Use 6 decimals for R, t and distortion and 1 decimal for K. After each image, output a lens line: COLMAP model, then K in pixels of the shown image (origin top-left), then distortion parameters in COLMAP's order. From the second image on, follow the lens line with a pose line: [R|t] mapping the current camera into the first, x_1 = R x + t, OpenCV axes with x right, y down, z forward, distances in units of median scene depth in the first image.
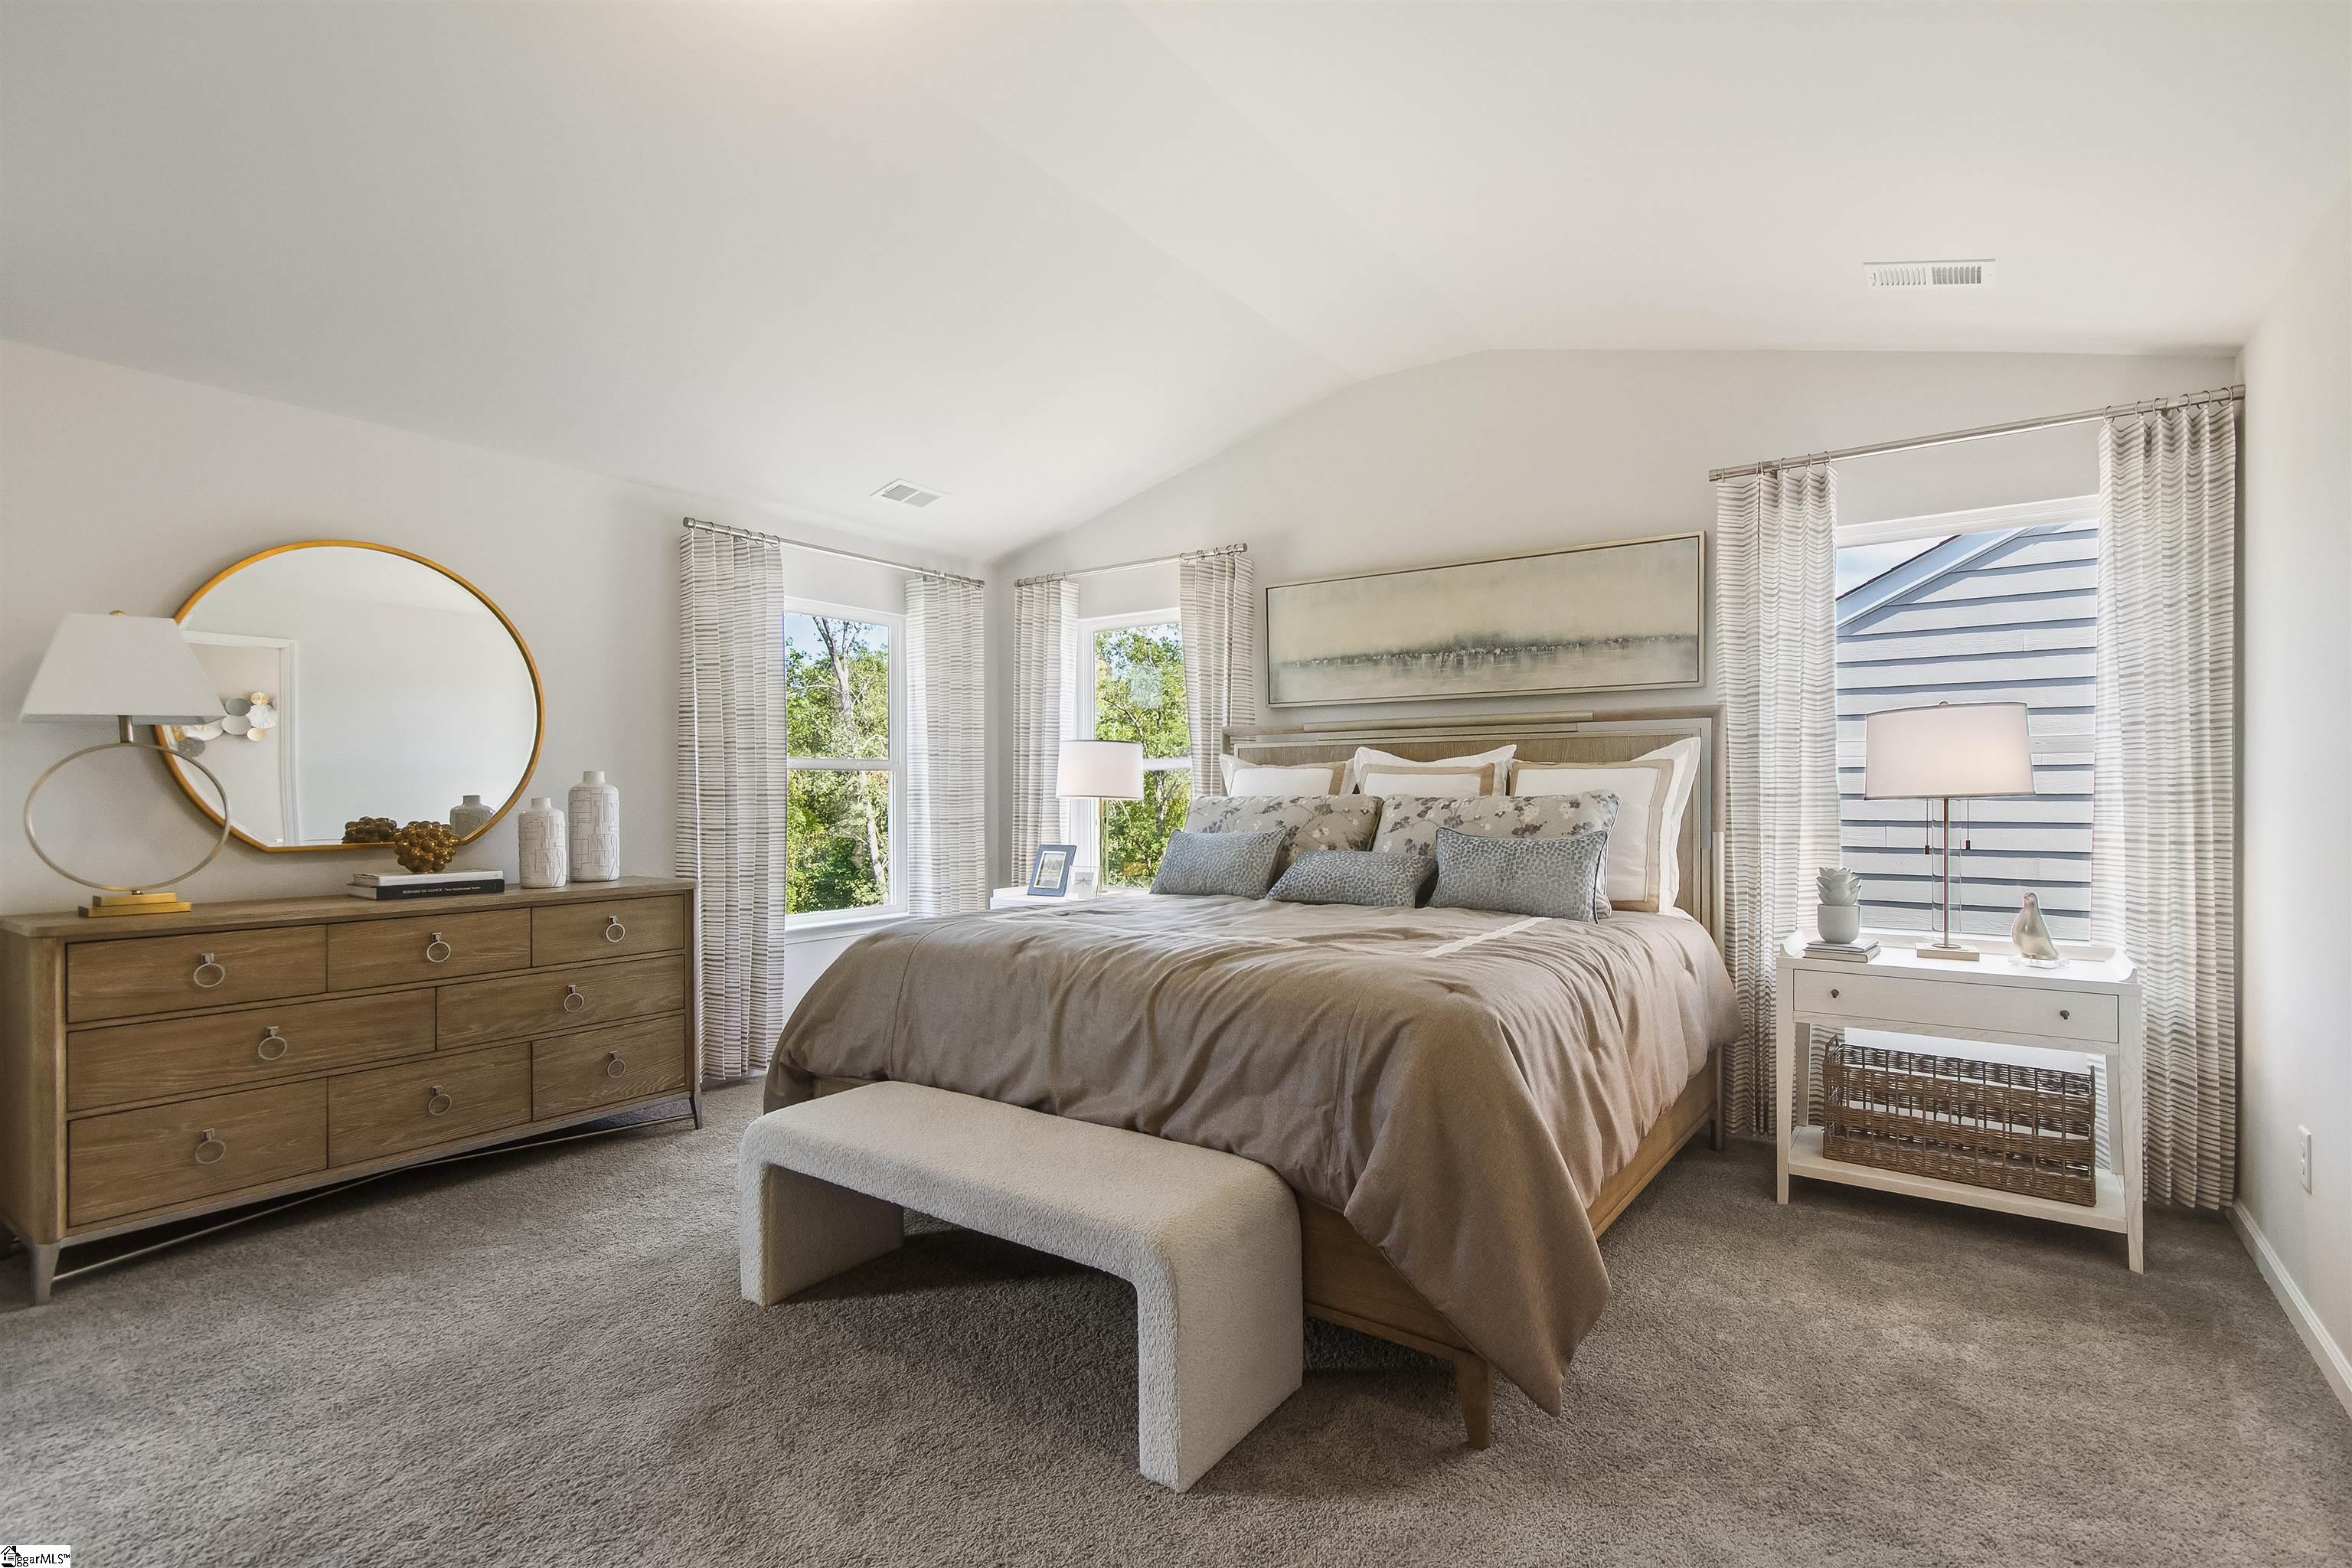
lens RADIAL K [[1111.9, 0, 1202.3], [0, 1111.9, 796.7], [0, 0, 1]] dist [0.004169, 0.000342]
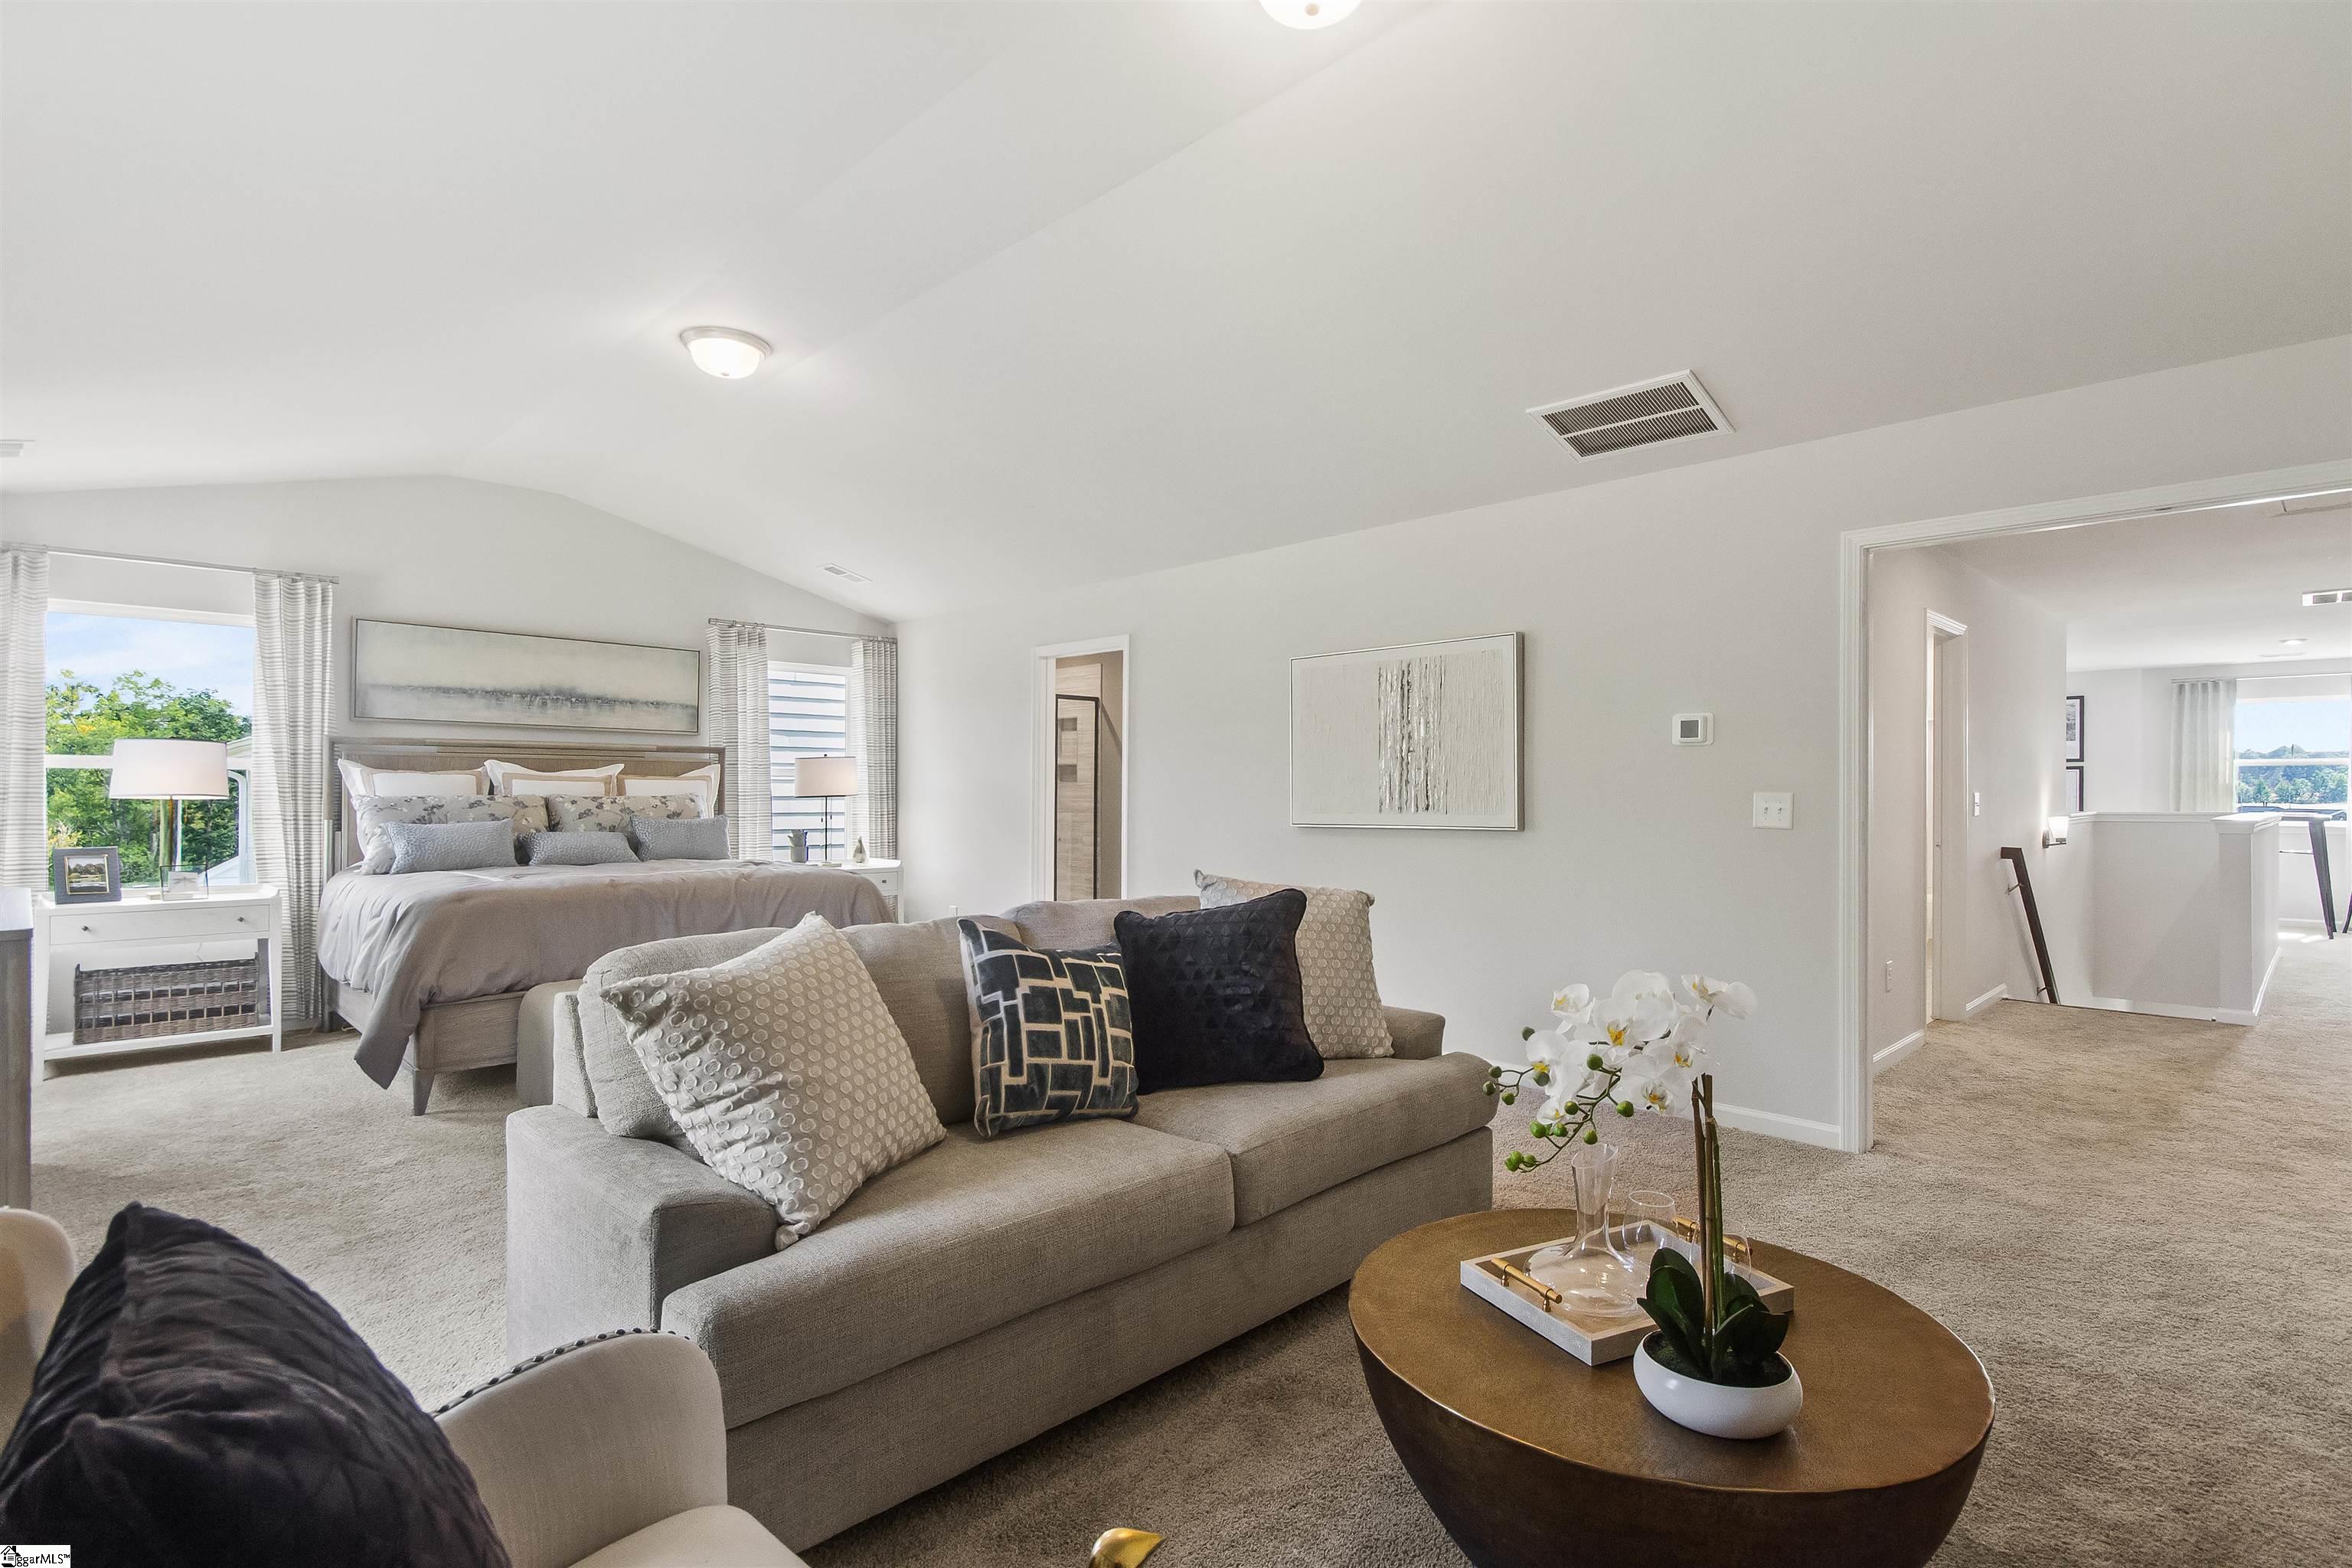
lens RADIAL K [[1161.8, 0, 1172.3], [0, 1161.8, 788.7], [0, 0, 1]] dist [0.004479, 0.000692]
pose [[0.185179, 0.008017, 0.982672, -1.282517], [0.003780, 0.999954, -0.008870, 0.007669], [-0.982698, 0.005357, 0.185140, -0.098266]]
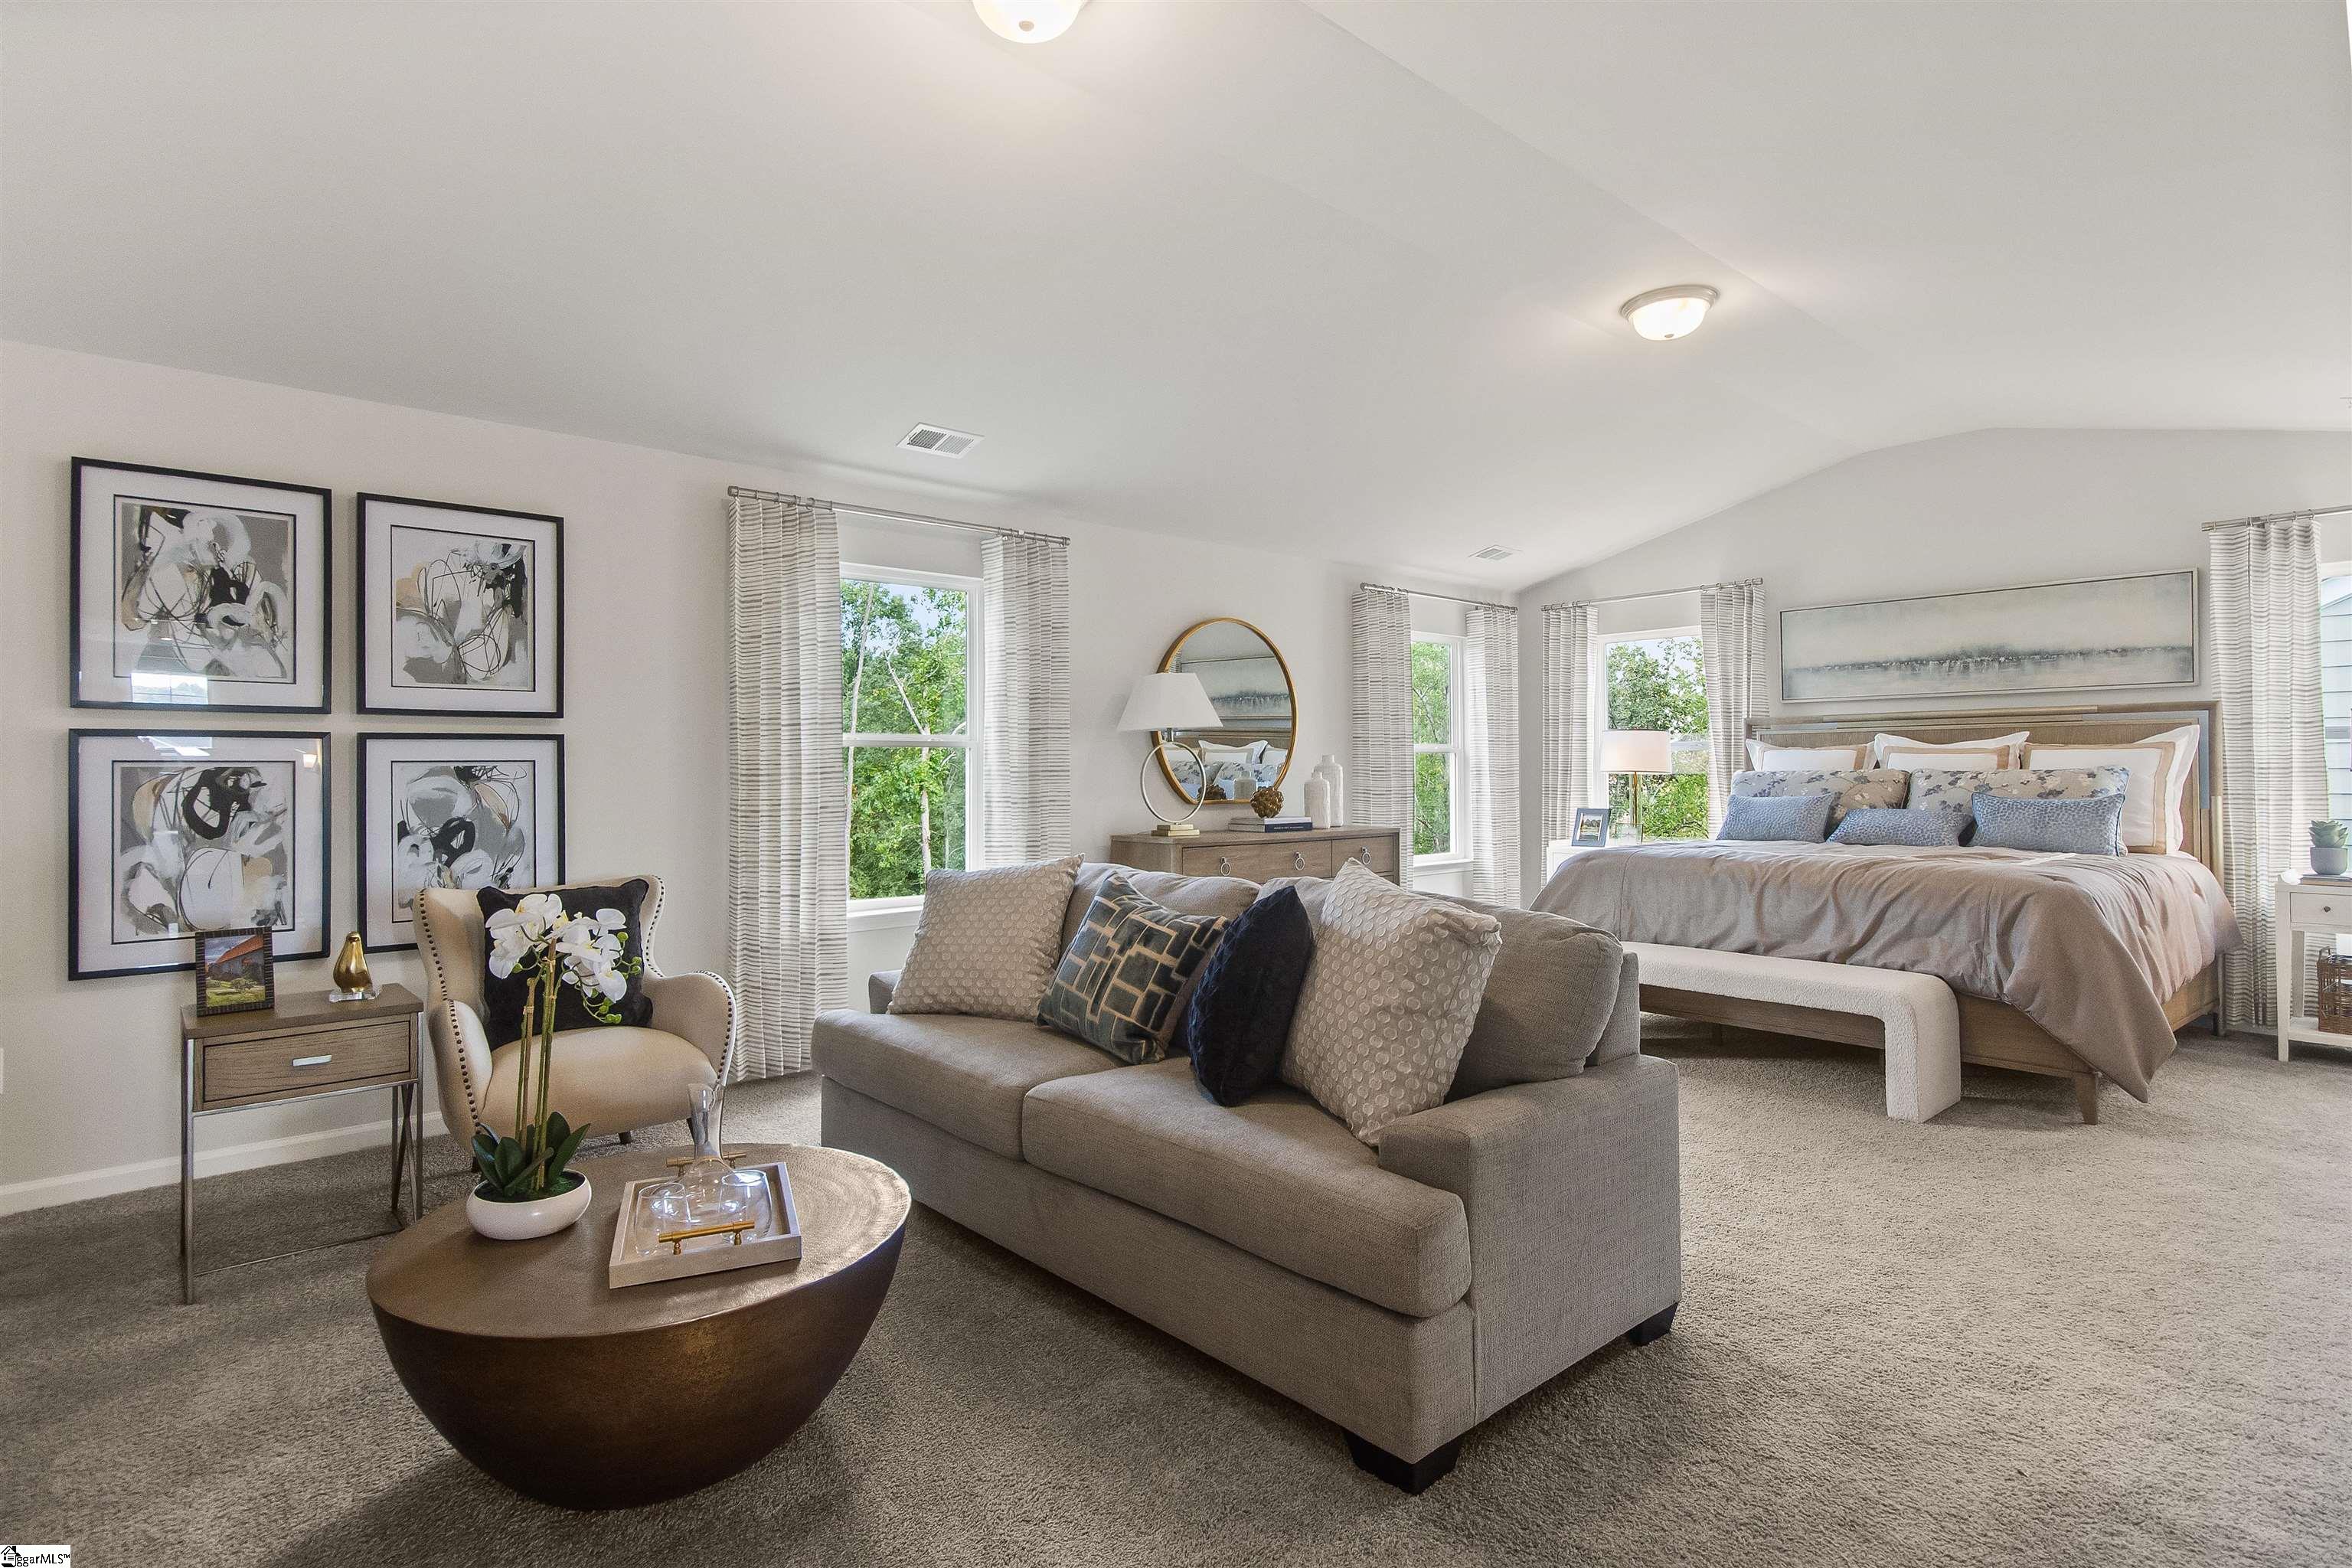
lens RADIAL K [[1182.0, 0, 1123.7], [0, 1182.0, 757.1], [0, 0, 1]] dist [0.003693, -0.001346]
pose [[0.963170, -0.005636, -0.268836, -0.402278], [0.001124, 0.999856, -0.016933, 0.007451], [0.268892, 0.016007, 0.963037, -0.696119]]
